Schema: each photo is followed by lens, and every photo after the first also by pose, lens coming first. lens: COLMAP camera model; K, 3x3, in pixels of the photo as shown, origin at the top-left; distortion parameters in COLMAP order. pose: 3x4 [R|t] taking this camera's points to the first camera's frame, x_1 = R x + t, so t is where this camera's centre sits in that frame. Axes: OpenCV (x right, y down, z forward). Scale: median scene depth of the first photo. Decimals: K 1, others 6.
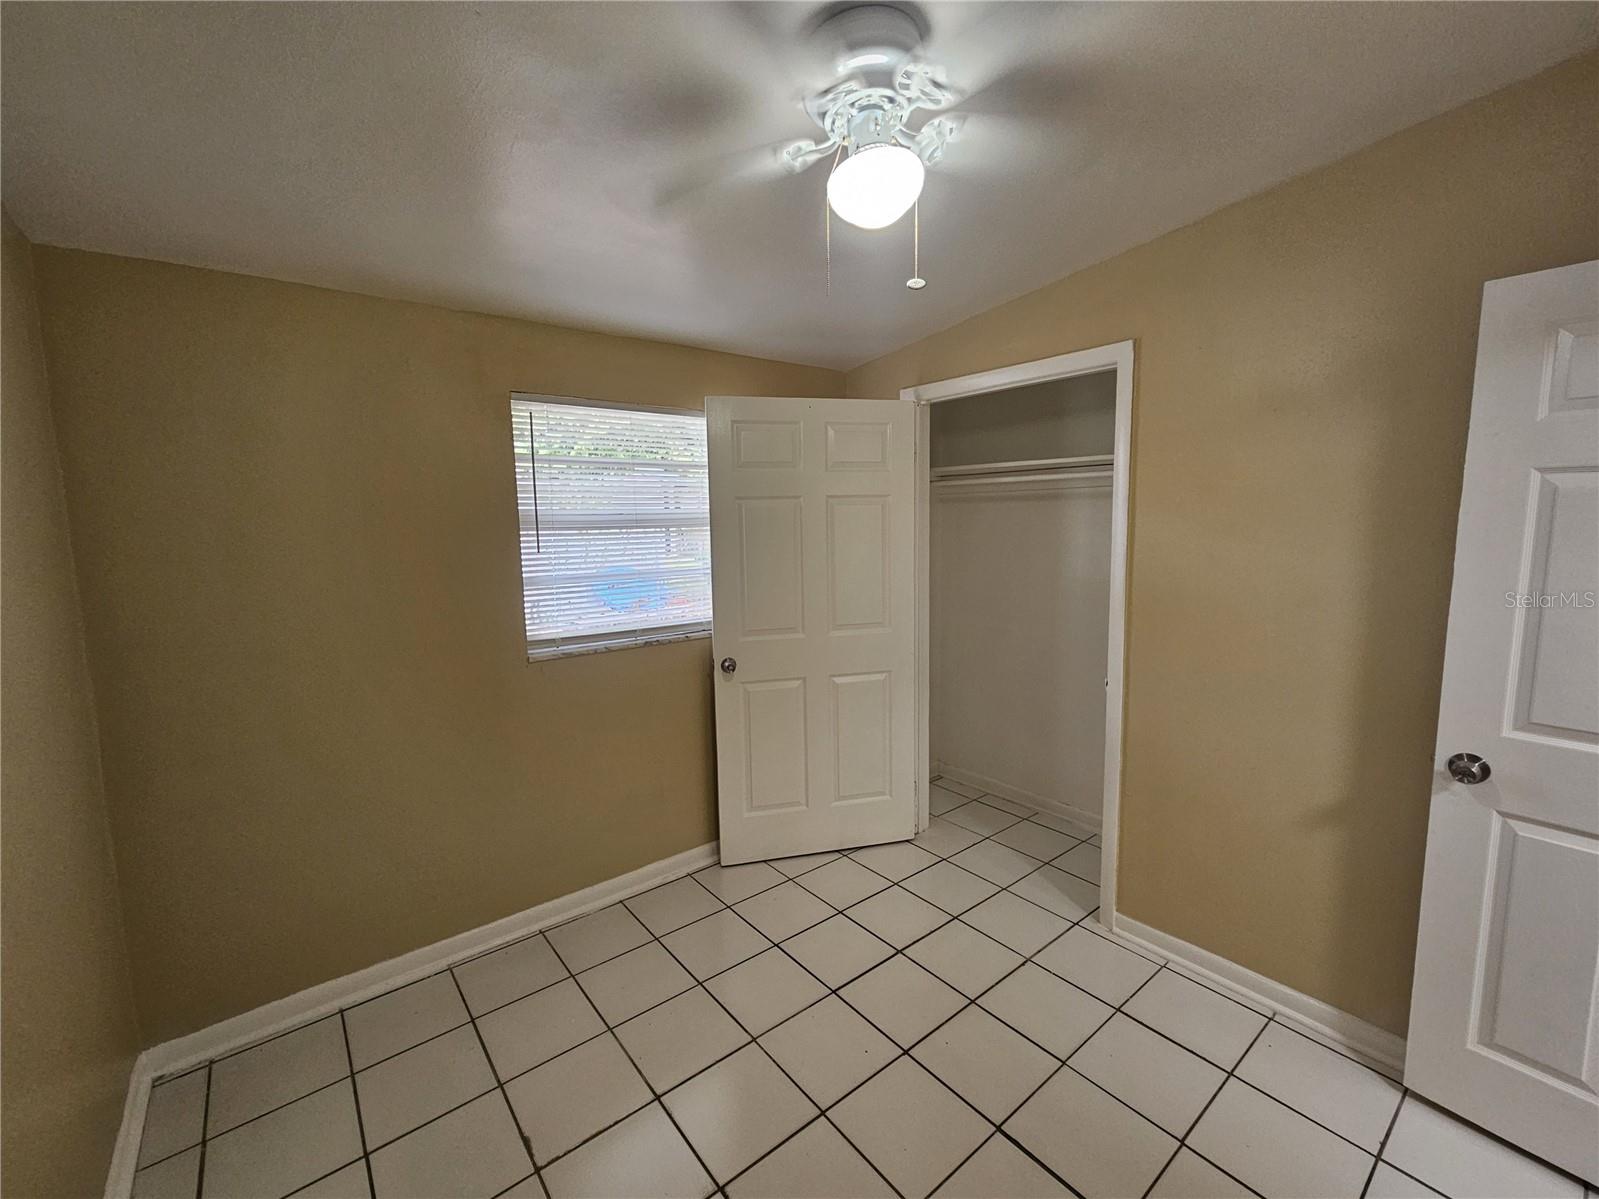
lens RADIAL K [[676.4, 0, 797.1], [0, 676.4, 593.6], [0, 0, 1]] dist [0.001557, 0.000371]
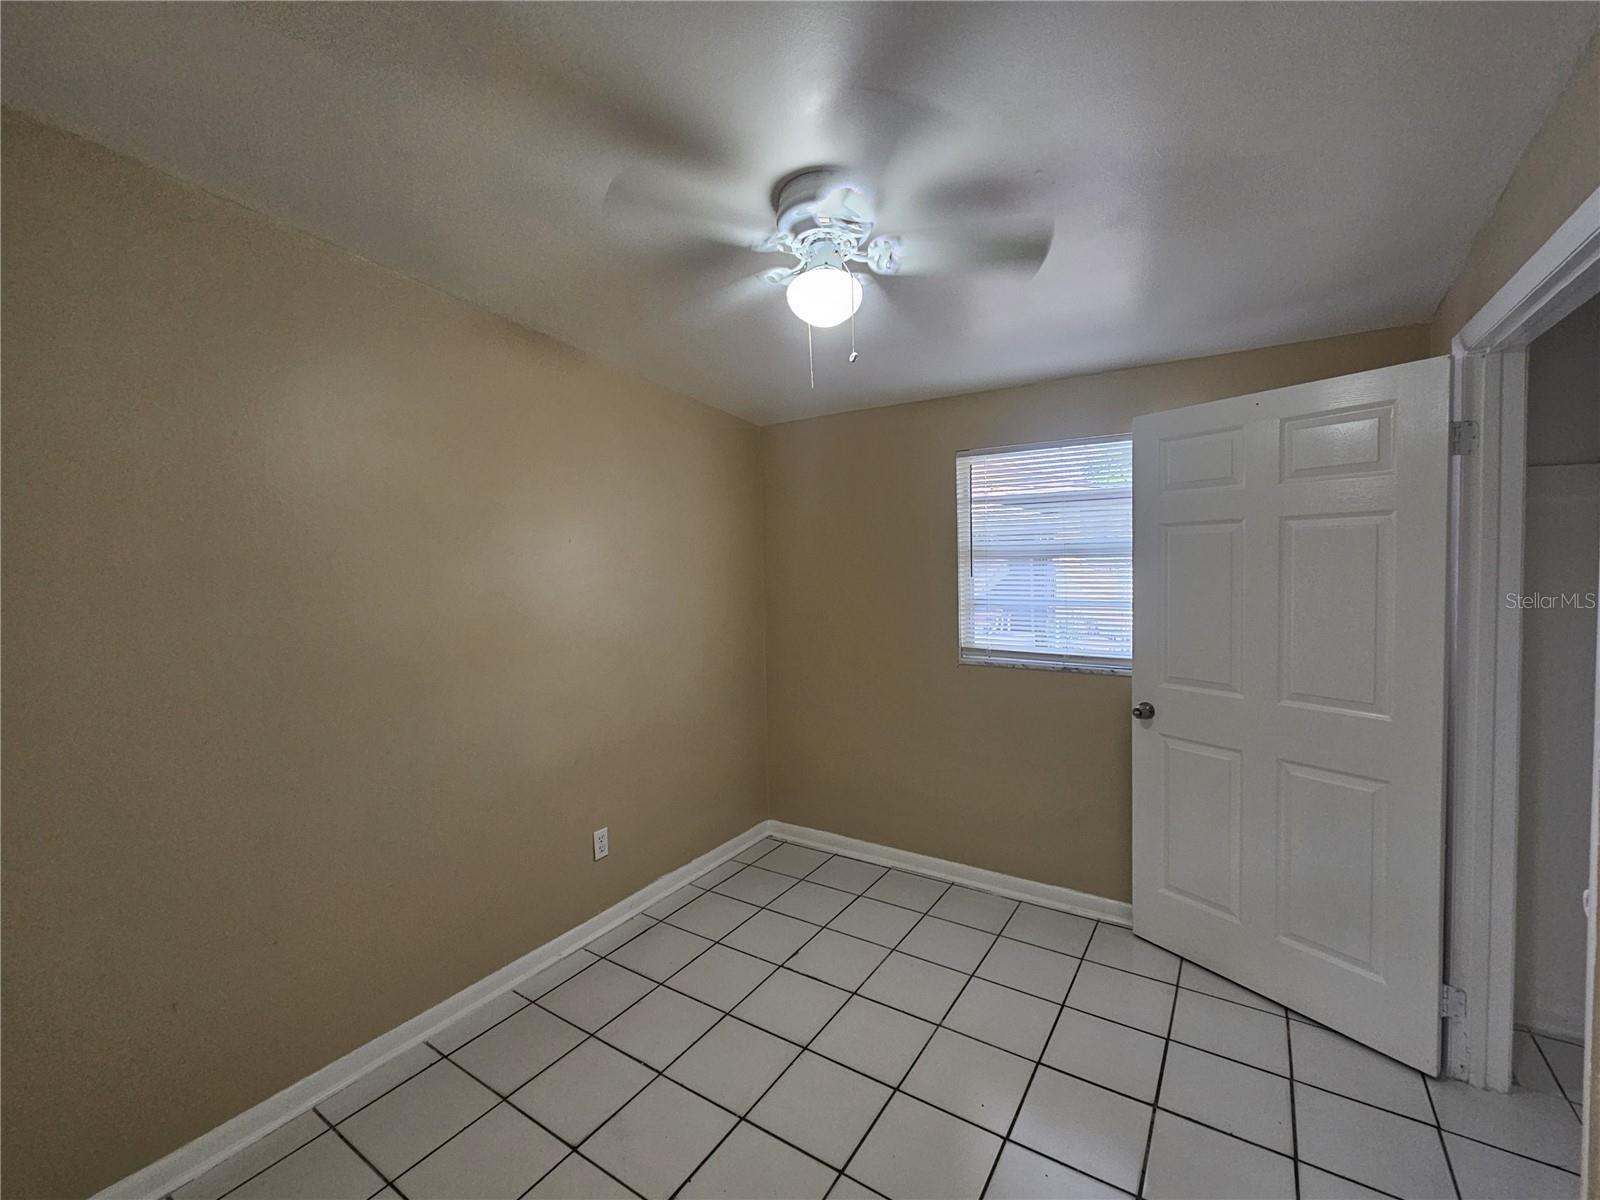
lens RADIAL K [[680.4, 0, 793.6], [0, 680.4, 593.3], [0, 0, 1]] dist [-0.000306, 0.000218]
pose [[0.303574, 0.060659, -0.950875, 0.674743], [-0.088646, 0.995441, 0.035201, -0.044320], [0.948675, 0.073605, 0.307567, 0.300163]]
